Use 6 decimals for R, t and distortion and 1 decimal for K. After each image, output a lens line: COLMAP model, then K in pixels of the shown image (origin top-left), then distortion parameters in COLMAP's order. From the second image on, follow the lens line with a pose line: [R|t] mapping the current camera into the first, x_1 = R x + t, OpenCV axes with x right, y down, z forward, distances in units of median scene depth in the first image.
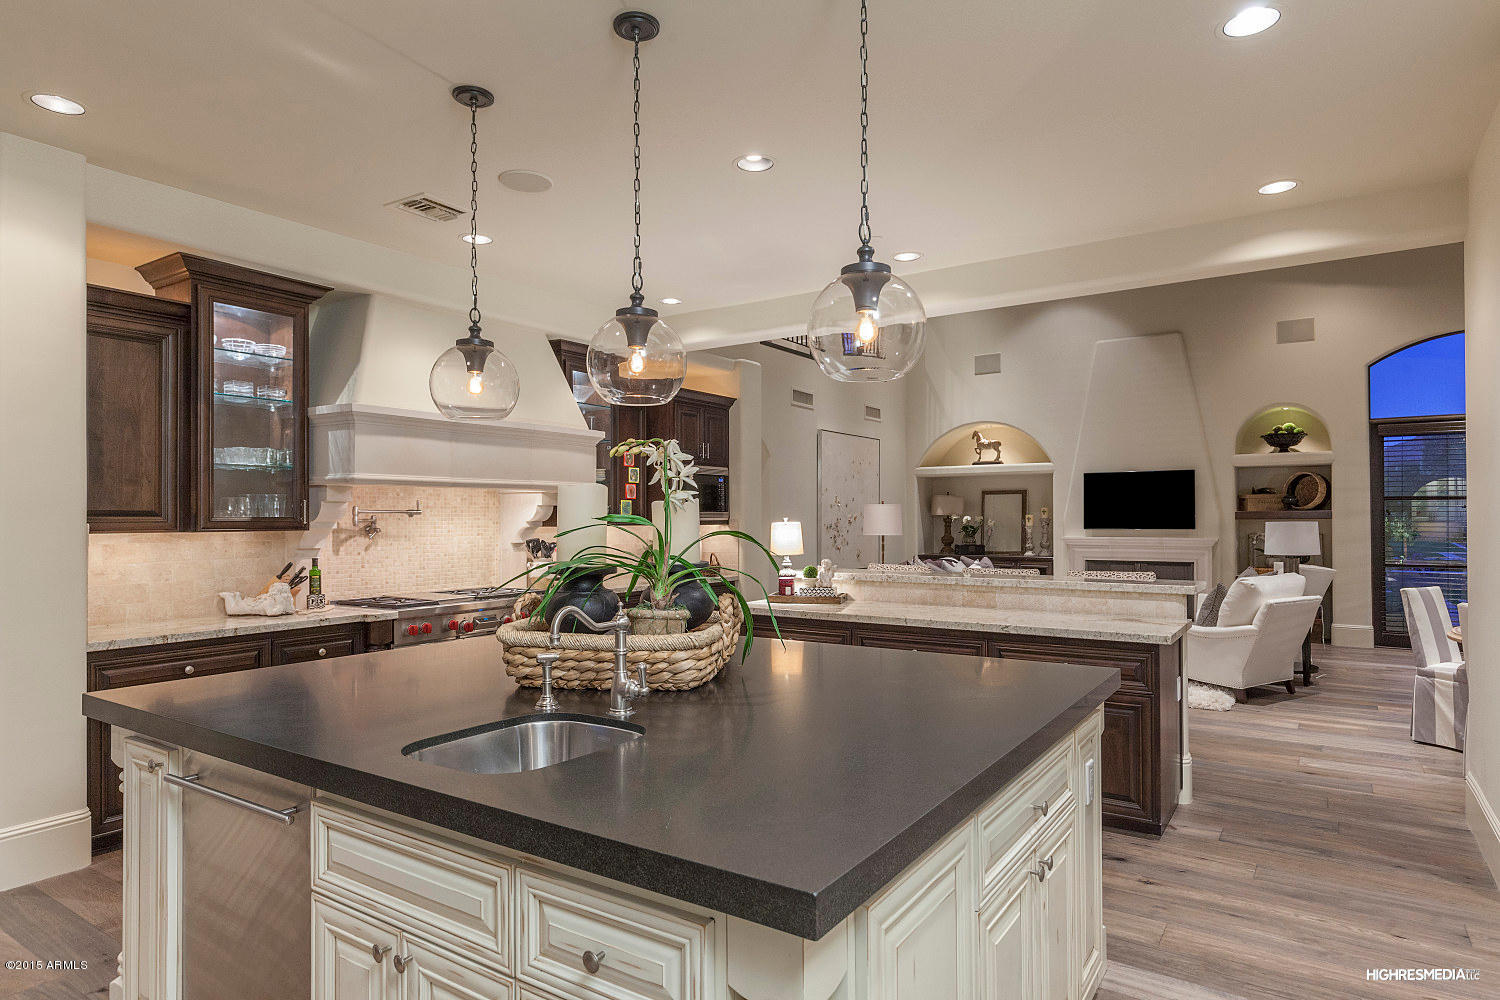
lens RADIAL K [[855.4, 0, 745.6], [0, 855.4, 507.6], [0, 0, 1]] dist [0.016296, -0.001963]
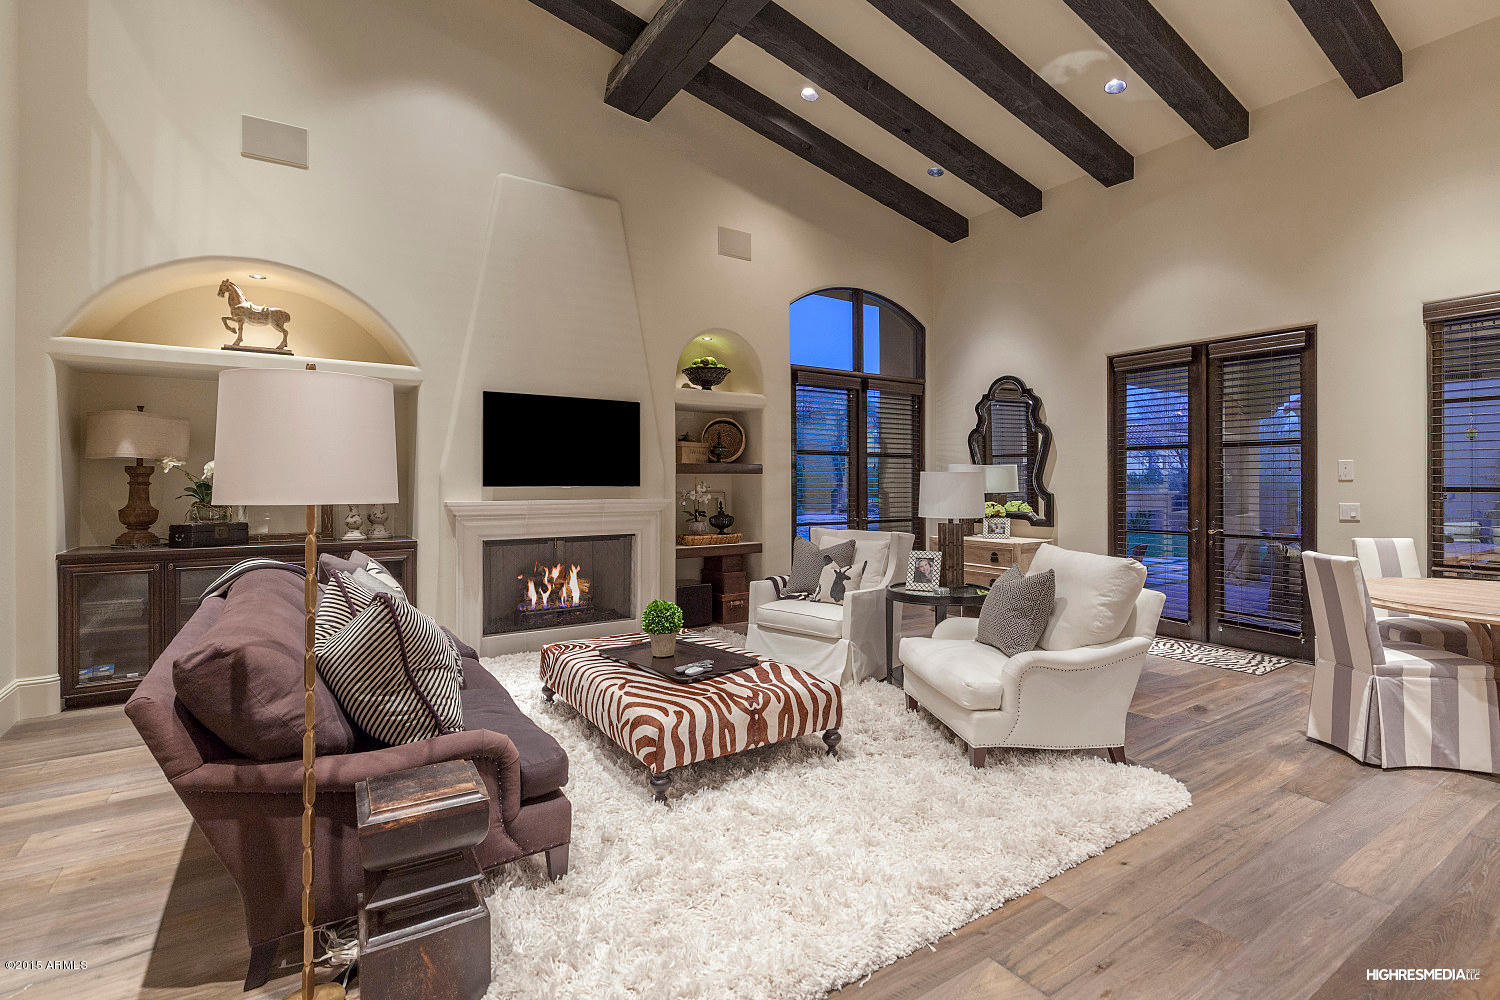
lens RADIAL K [[708.1, 0, 746.8], [0, 708.1, 482.9], [0, 0, 1]] dist [-0.001838, -0.000495]
pose [[0.366943, 0.006278, 0.930222, 0.016623], [-0.012350, 0.999922, -0.001876, 0.021837], [-0.930161, -0.010800, 0.366992, 0.699427]]
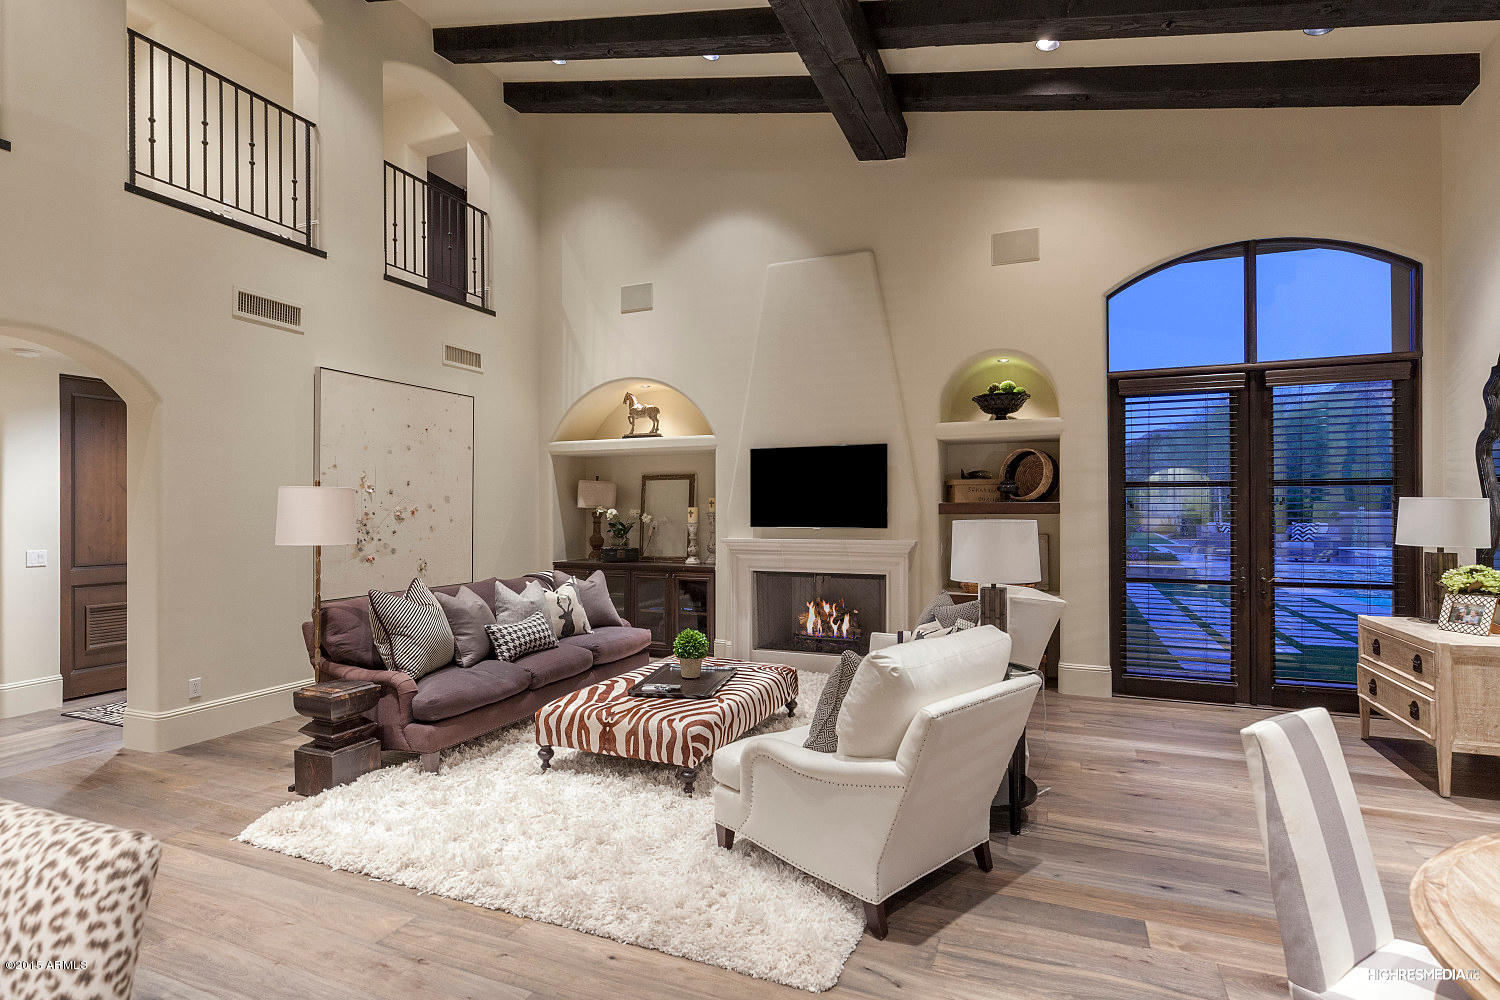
lens RADIAL K [[738.1, 0, 751.1], [0, 738.1, 507.4], [0, 0, 1]] dist [0.003316, 0.000201]
pose [[0.979422, 0.001585, 0.201816, 0.288227], [-0.003186, 0.999966, 0.007610, 0.003854], [-0.201797, -0.008096, 0.979394, 0.424913]]
